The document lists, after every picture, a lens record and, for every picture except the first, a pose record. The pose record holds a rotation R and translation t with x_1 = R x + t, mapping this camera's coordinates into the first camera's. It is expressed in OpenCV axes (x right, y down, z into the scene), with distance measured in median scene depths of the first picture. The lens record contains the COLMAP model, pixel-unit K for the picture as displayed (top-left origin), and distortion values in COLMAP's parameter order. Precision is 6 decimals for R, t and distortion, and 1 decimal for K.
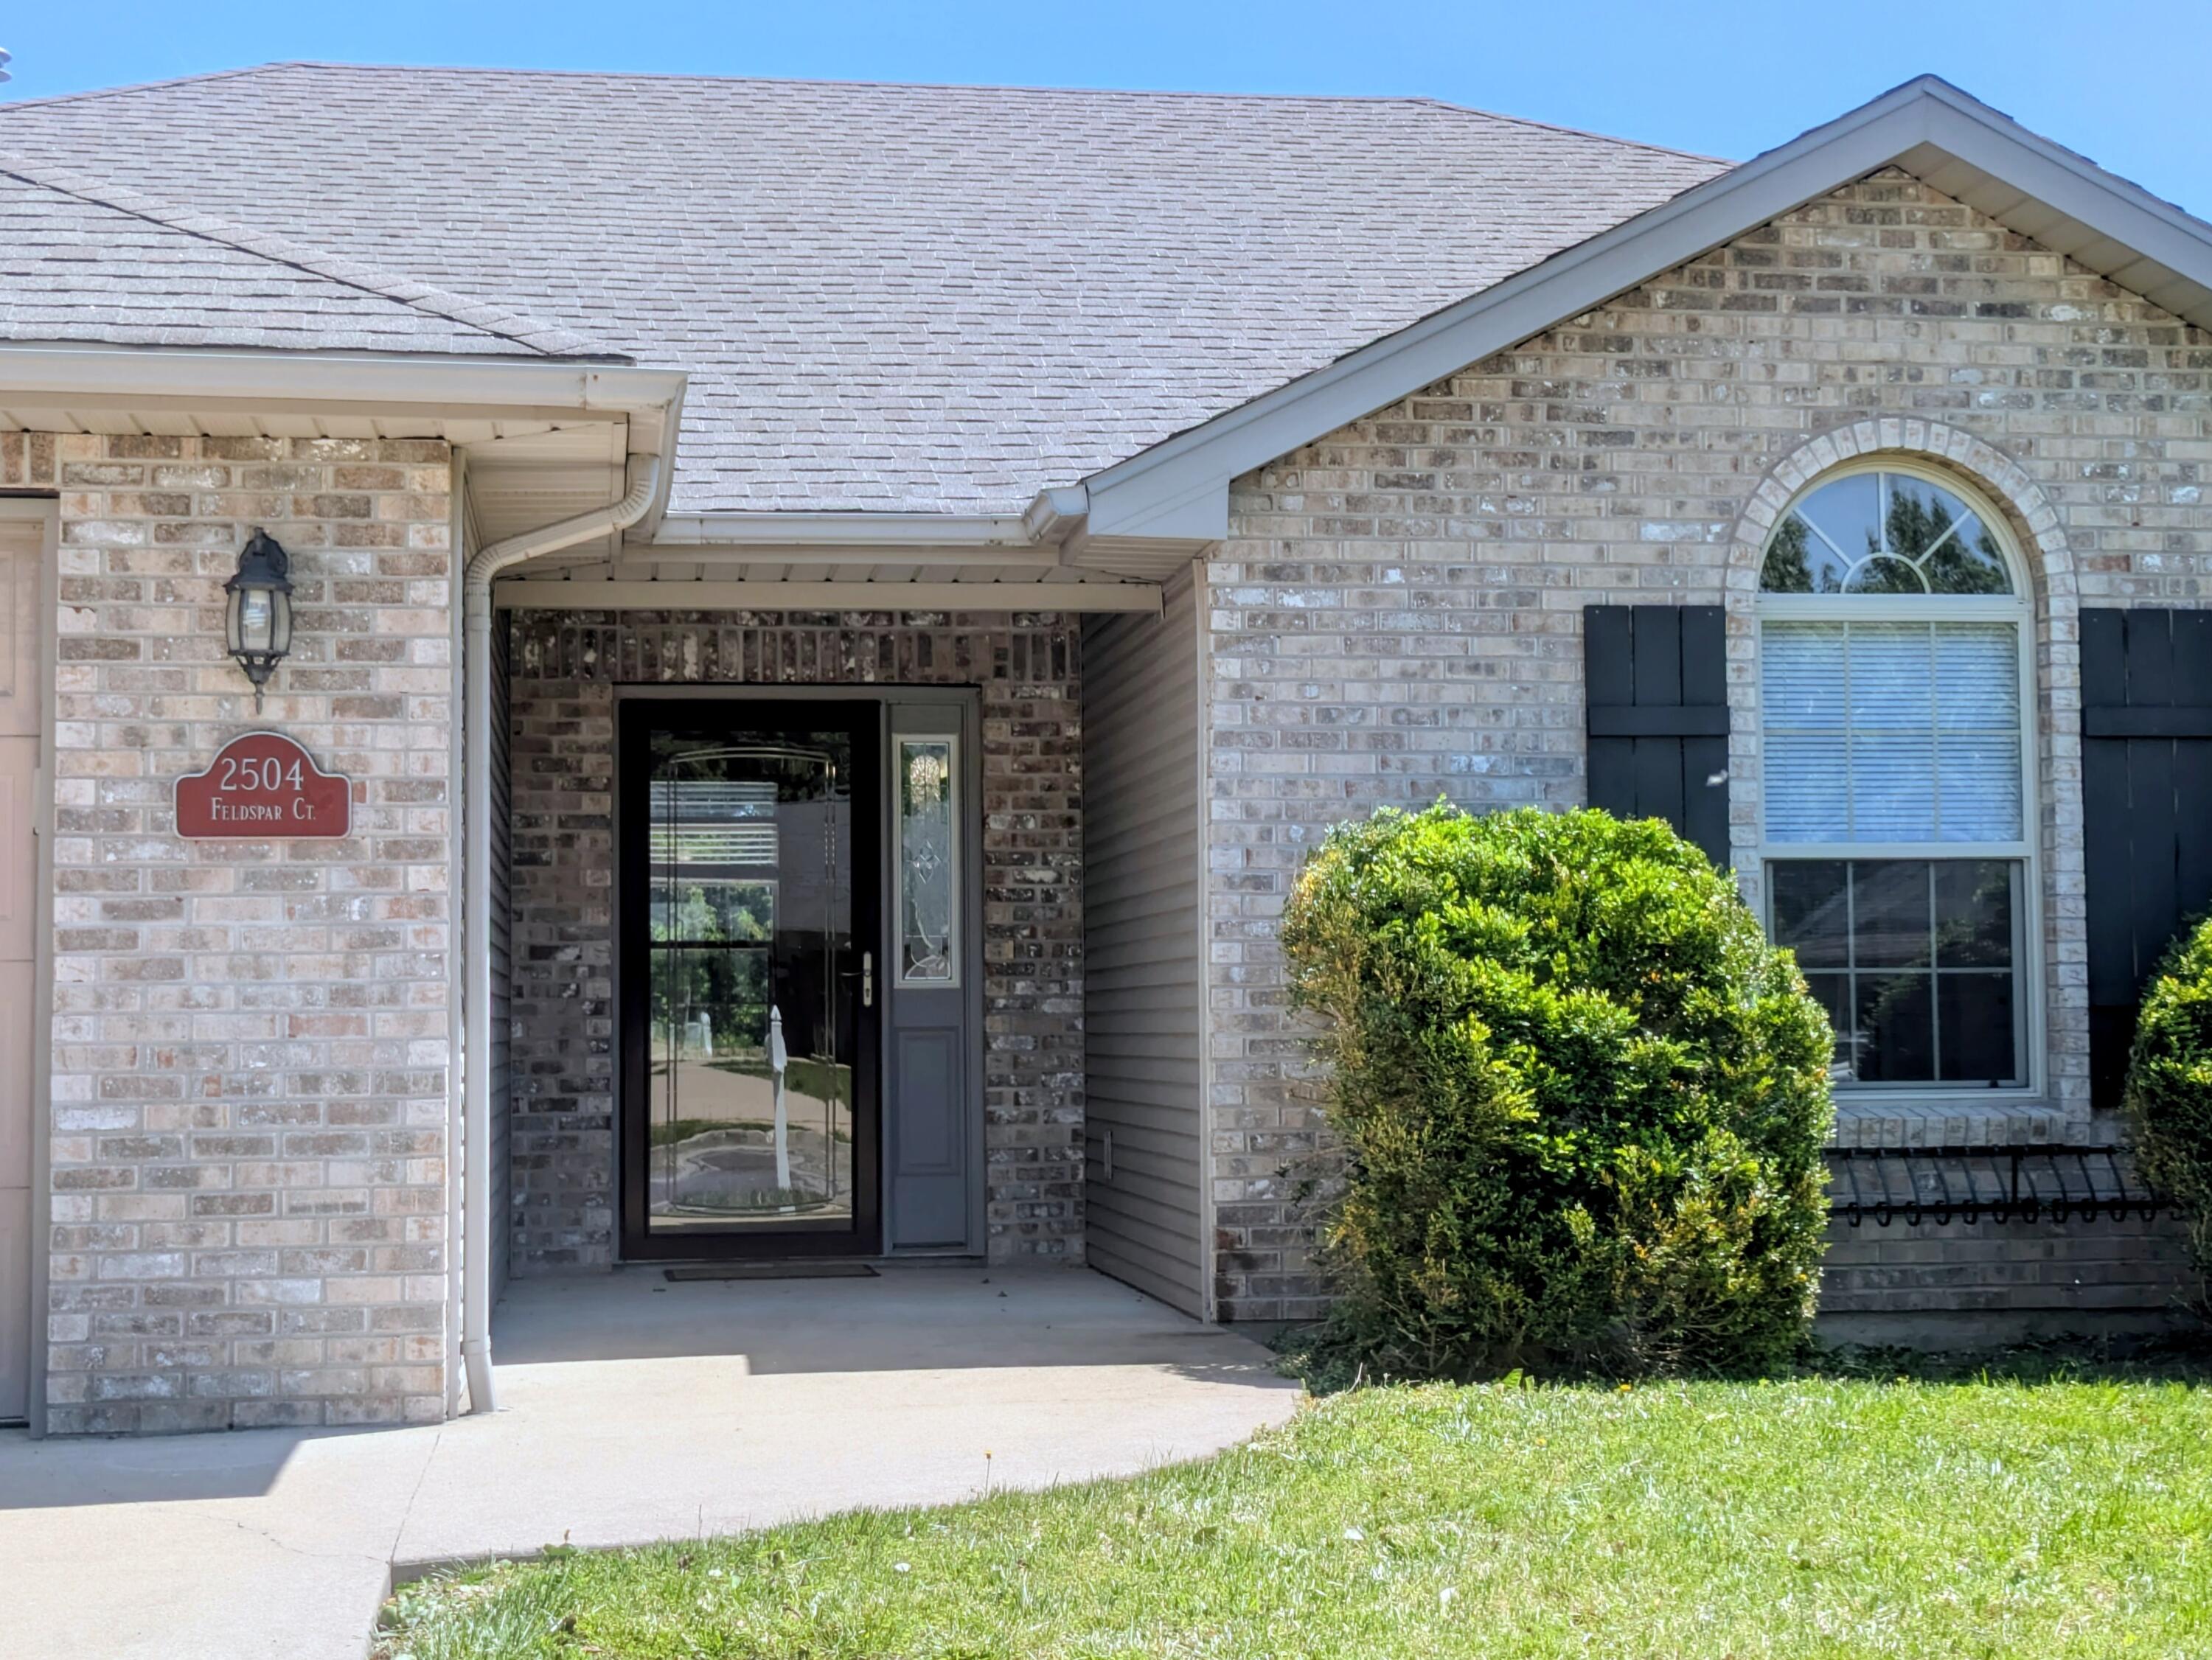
lens RADIAL K [[3353.0, 0, 1107.7], [0, 3353.0, 763.3], [0, 0, 1]] dist [0.056242, -0.038231]
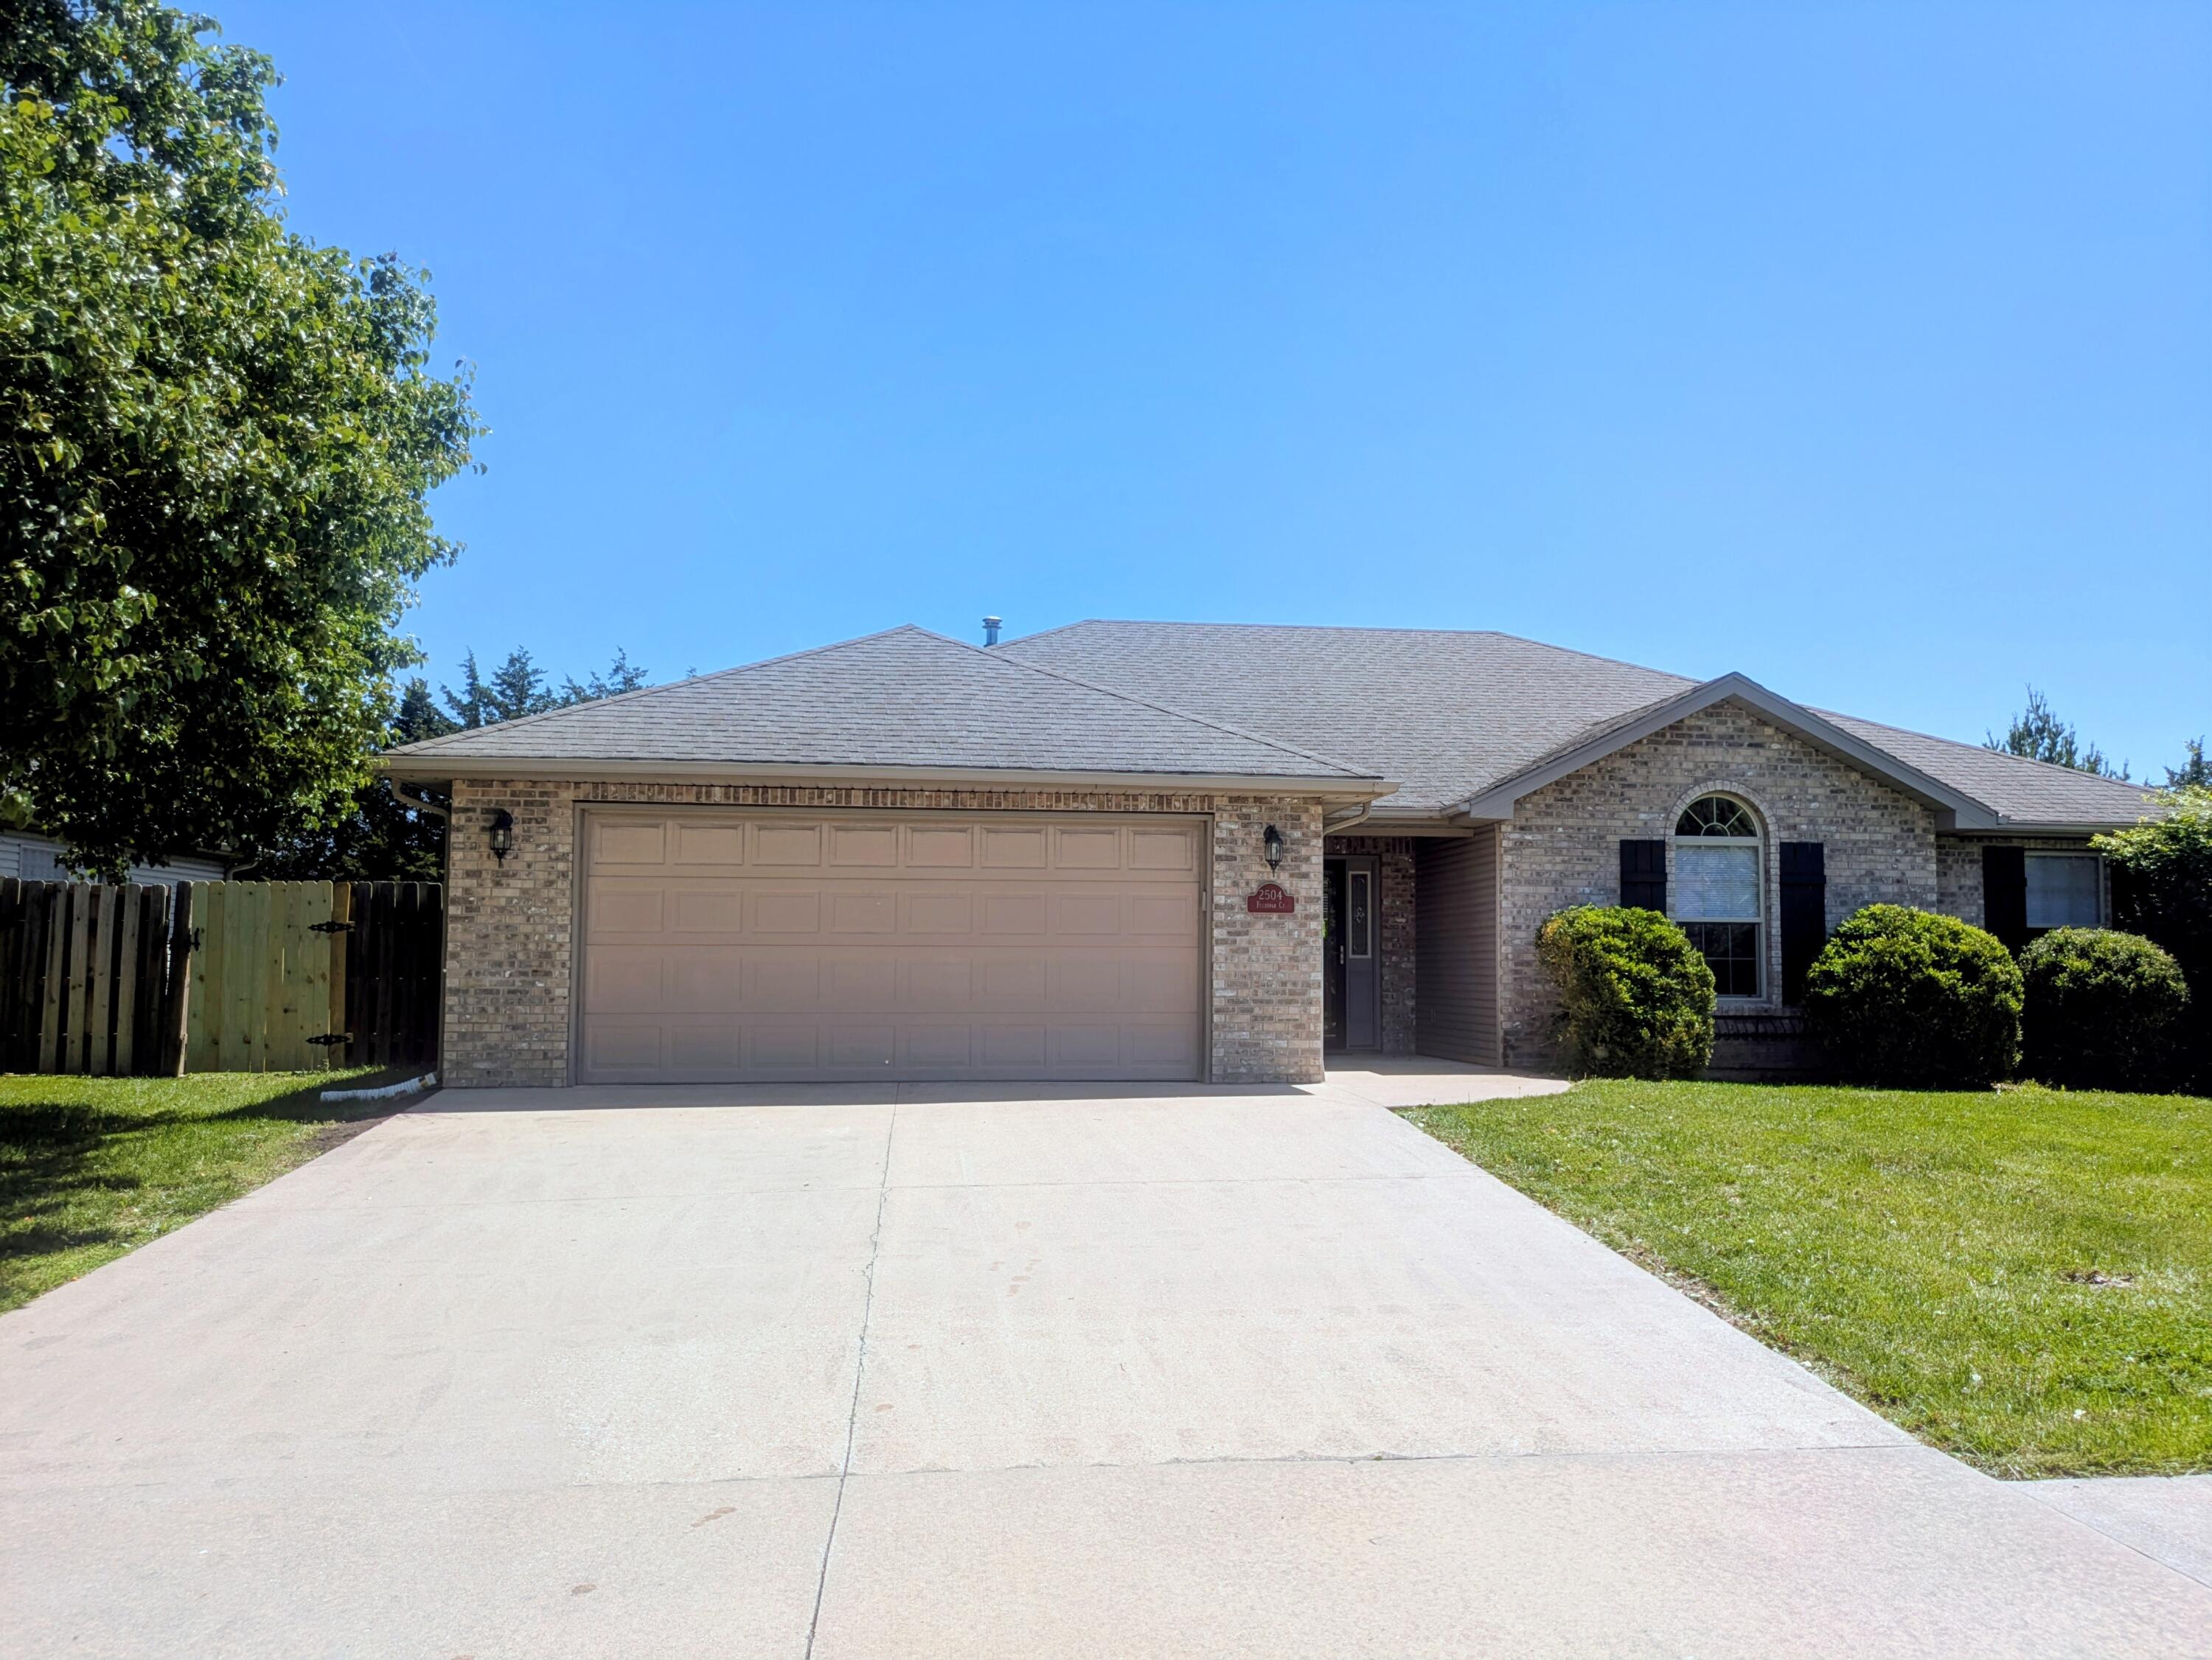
lens RADIAL K [[1641.8, 0, 1106.0], [0, 1641.8, 830.0], [0, 0, 1]] dist [0.029685, -0.002084]
pose [[0.999247, 0.013810, -0.036249, -0.287246], [-0.014125, 0.999865, -0.008450, -0.037398], [0.036127, 0.008955, 0.999307, -0.559033]]
